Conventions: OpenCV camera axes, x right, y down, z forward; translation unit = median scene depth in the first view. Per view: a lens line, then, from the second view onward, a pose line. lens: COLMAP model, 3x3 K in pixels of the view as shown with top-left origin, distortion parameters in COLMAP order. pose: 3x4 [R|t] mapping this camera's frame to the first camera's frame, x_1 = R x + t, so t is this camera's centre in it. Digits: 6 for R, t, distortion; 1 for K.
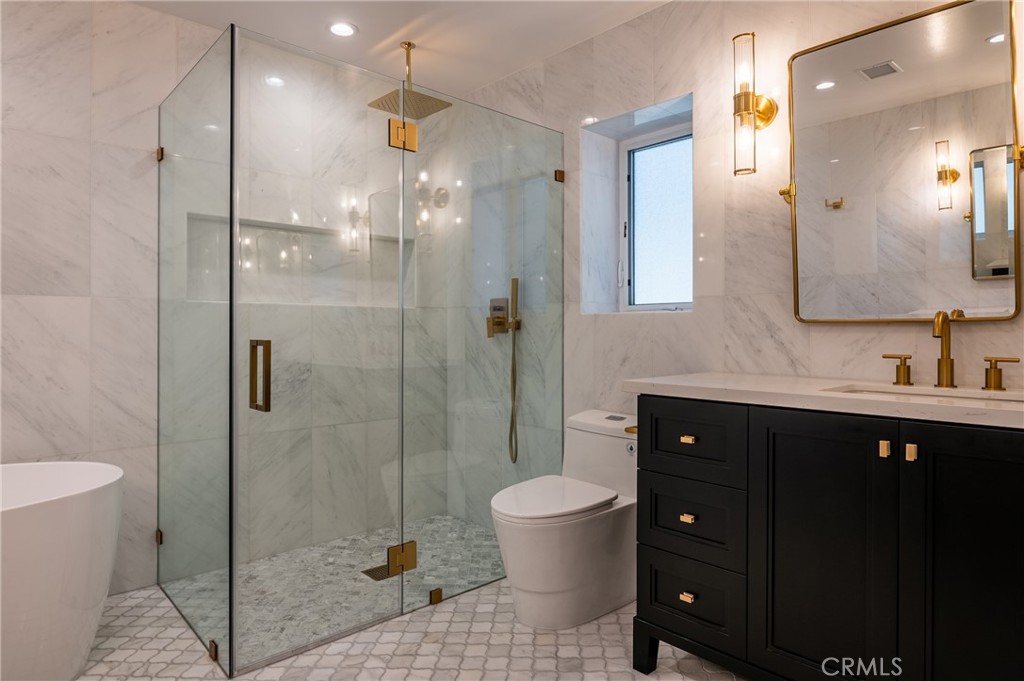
lens RADIAL K [[600.5, 0, 512.4], [0, 600.5, 323.6], [0, 0, 1]] dist [-0.003919, -0.001668]
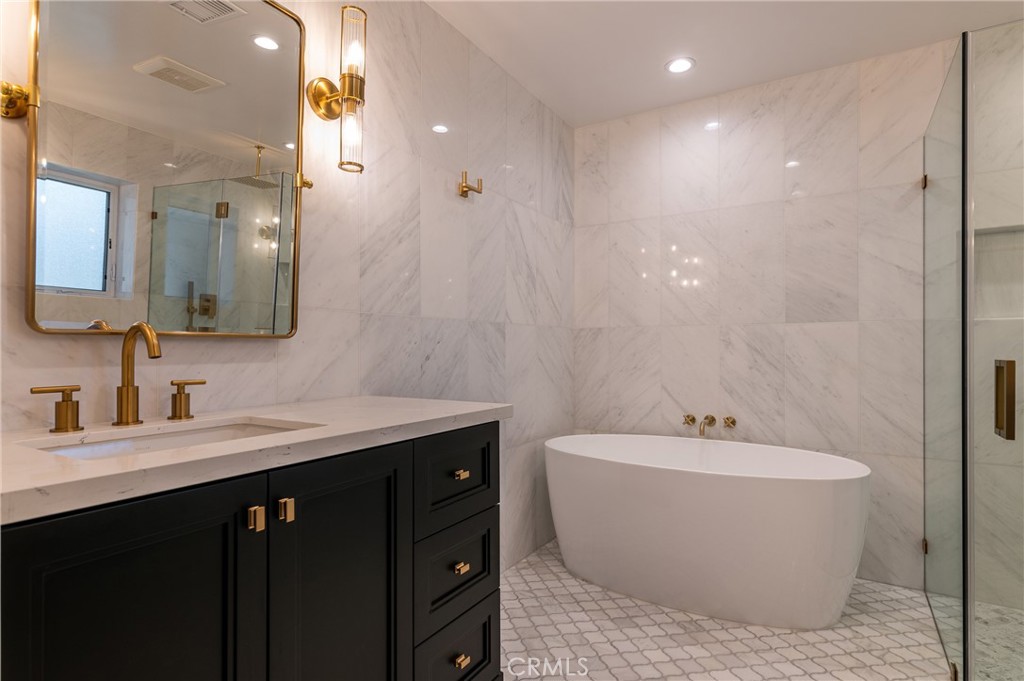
lens RADIAL K [[531.4, 0, 512.0], [0, 531.4, 340.5], [0, 0, 1]] dist [0.001653, 0.000095]
pose [[0.276603, -0.019526, -0.960786, 0.122923], [0.011016, 0.999792, -0.017147, 0.004055], [0.960921, -0.005841, 0.276761, 0.052831]]
